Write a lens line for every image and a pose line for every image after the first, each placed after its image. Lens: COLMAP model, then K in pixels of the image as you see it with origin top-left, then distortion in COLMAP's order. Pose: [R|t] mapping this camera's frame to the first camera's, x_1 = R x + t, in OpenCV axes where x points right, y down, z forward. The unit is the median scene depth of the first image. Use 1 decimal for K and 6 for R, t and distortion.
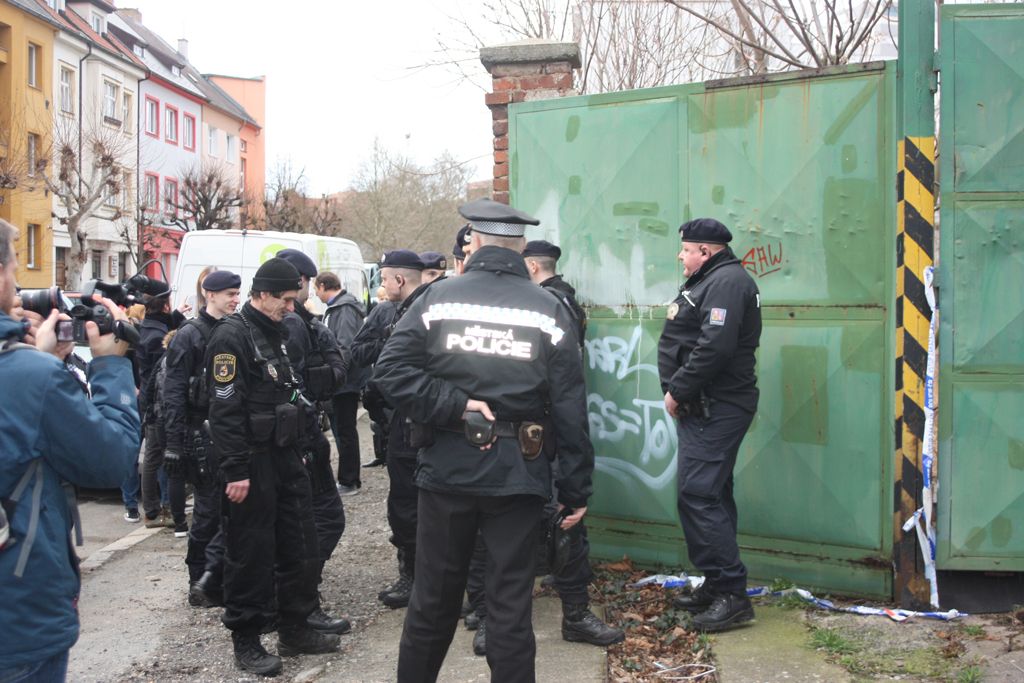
lens RADIAL K [[1819.5, 0, 512.2], [0, 1819.5, 343.3], [0, 0, 1]] dist [0.378469, 0.000000]
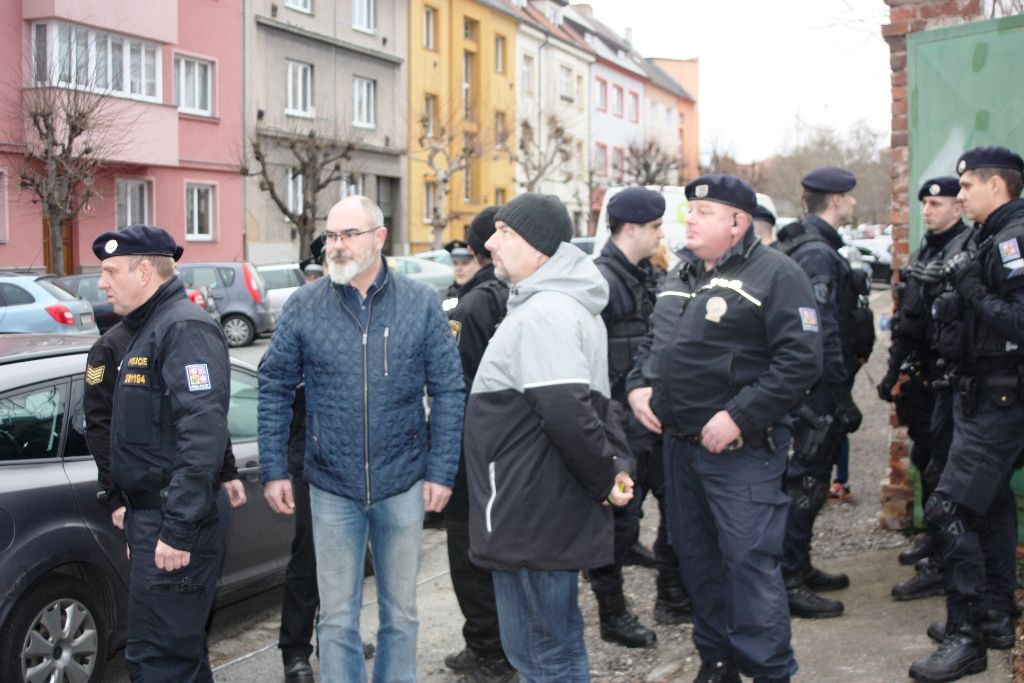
lens RADIAL K [[1403.2, 0, 511.1], [0, 1403.2, 346.9], [0, 0, 1]] dist [-0.133363, 0.000000]
pose [[0.958581, 0.014440, -0.284453, 0.003206], [-0.001807, 0.999002, 0.044624, -0.003044], [0.284813, -0.042262, 0.957651, 0.143766]]
